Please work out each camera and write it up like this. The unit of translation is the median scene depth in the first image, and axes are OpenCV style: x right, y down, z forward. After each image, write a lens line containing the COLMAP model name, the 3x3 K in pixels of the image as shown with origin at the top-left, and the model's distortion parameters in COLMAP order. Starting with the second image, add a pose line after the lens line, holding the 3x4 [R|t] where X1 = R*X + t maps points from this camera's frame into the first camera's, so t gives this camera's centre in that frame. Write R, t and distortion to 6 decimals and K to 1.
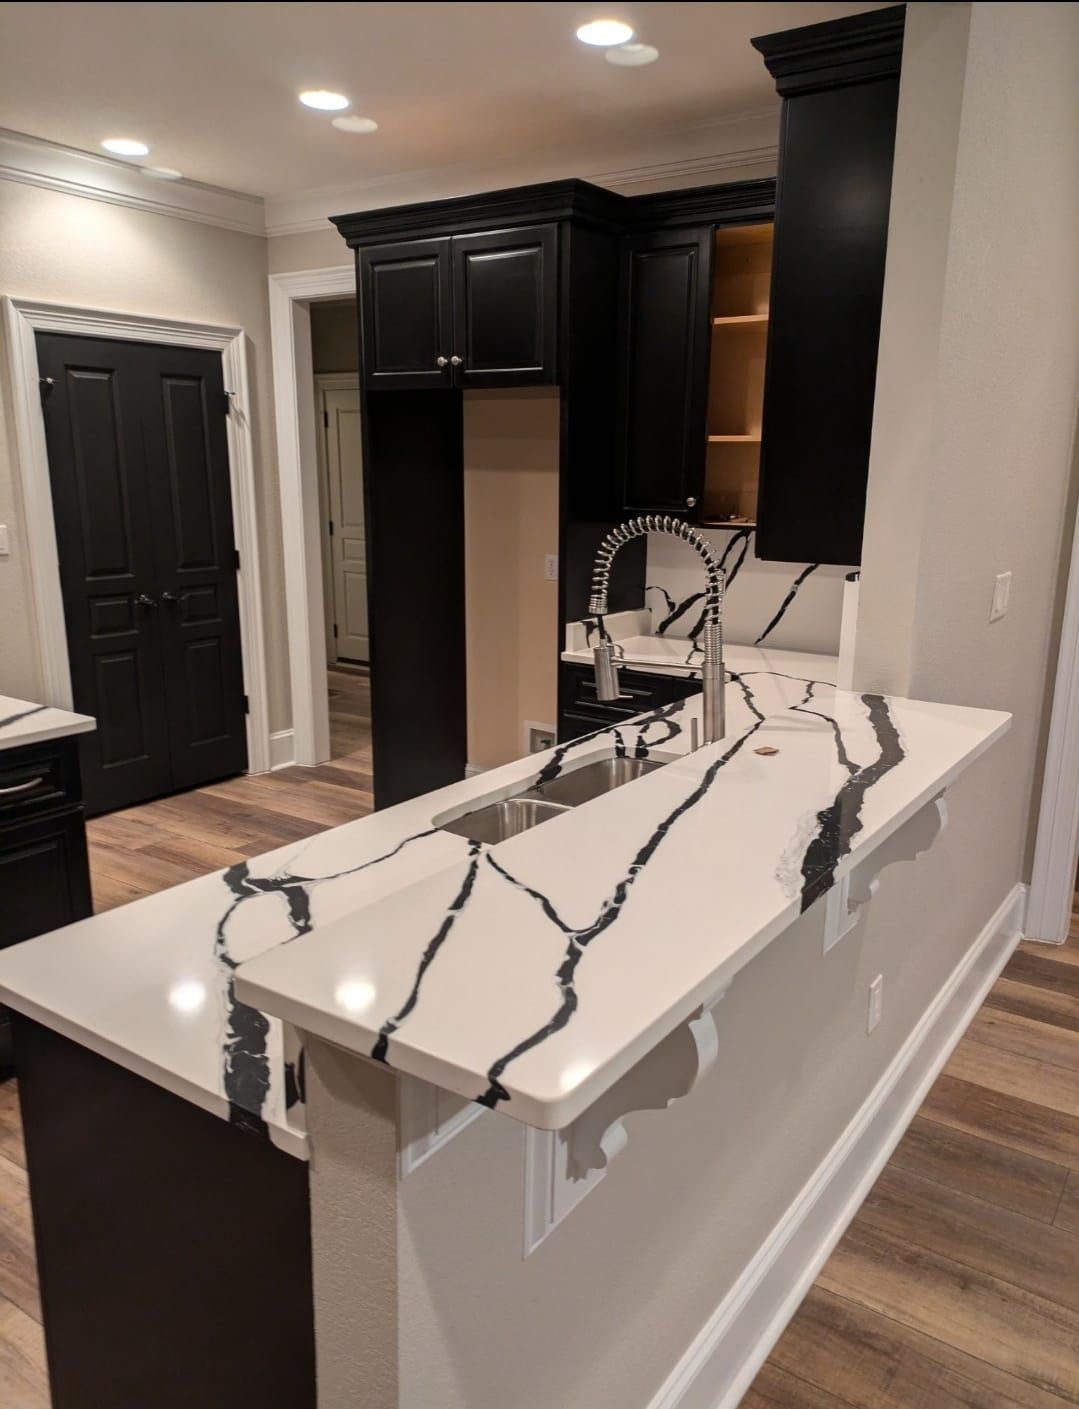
lens RADIAL K [[1064.6, 0, 567.4], [0, 1064.6, 714.3], [0, 0, 1]] dist [0.081700, -0.114732]
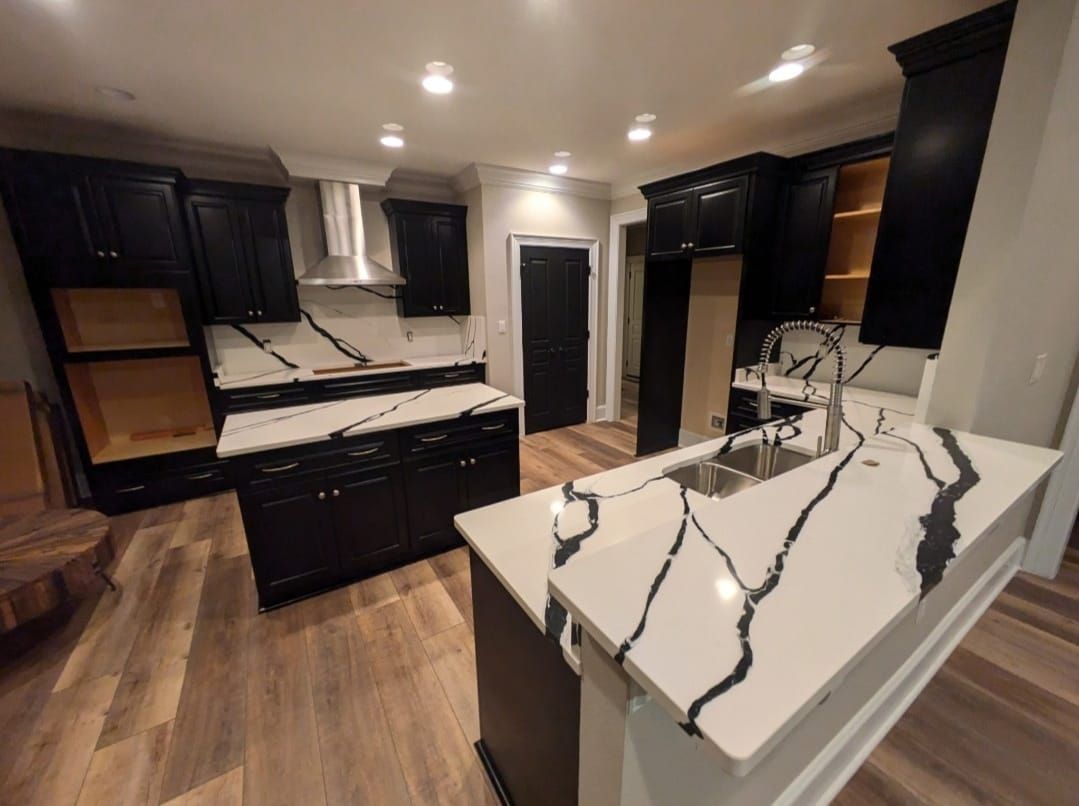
lens RADIAL K [[430.4, 0, 540.1], [0, 430.4, 399.6], [0, 0, 1]] dist [0.004684, 0.000045]
pose [[0.914743, 0.075867, -0.396848, -0.020266], [-0.070688, 0.997114, 0.027684, -0.034911], [0.397803, 0.002729, 0.917467, 0.129610]]
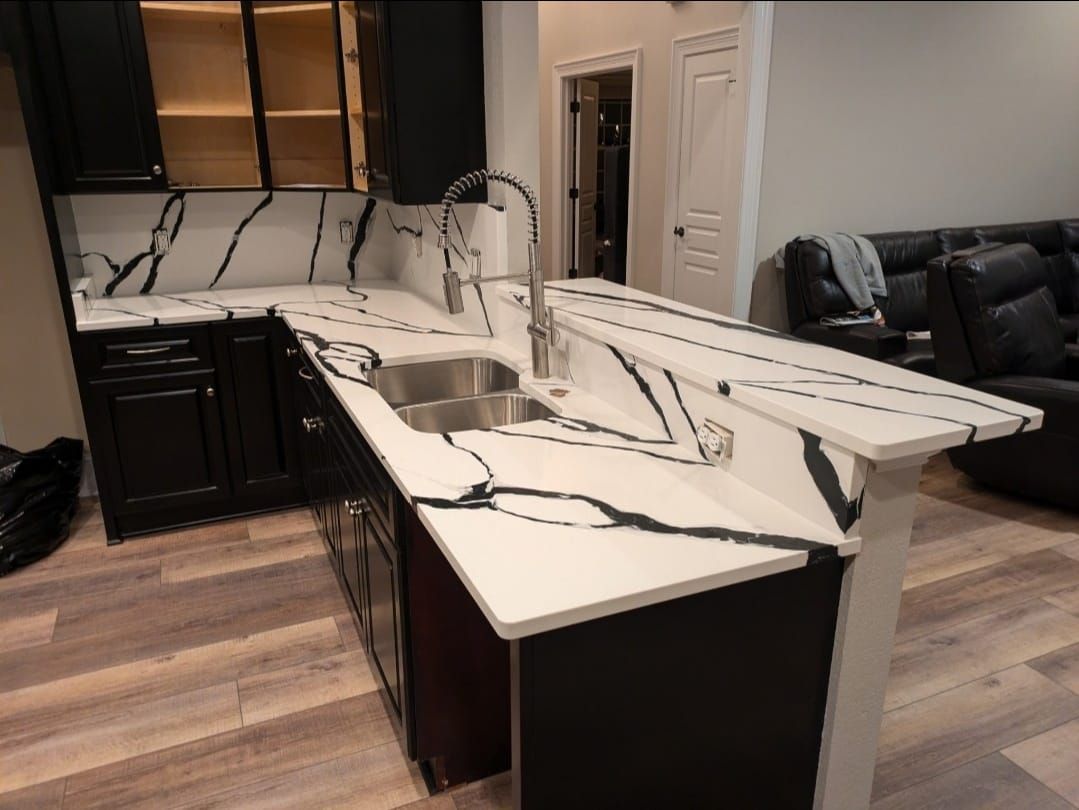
lens RADIAL K [[793.5, 0, 539.5], [0, 793.5, 405.0], [0, 0, 1]] dist [0.074455, -0.080555]
pose [[0.537216, -0.280857, 0.795310, -0.642229], [0.208445, 0.957892, 0.197470, -0.068553], [-0.817282, 0.059694, 0.573138, 0.303471]]
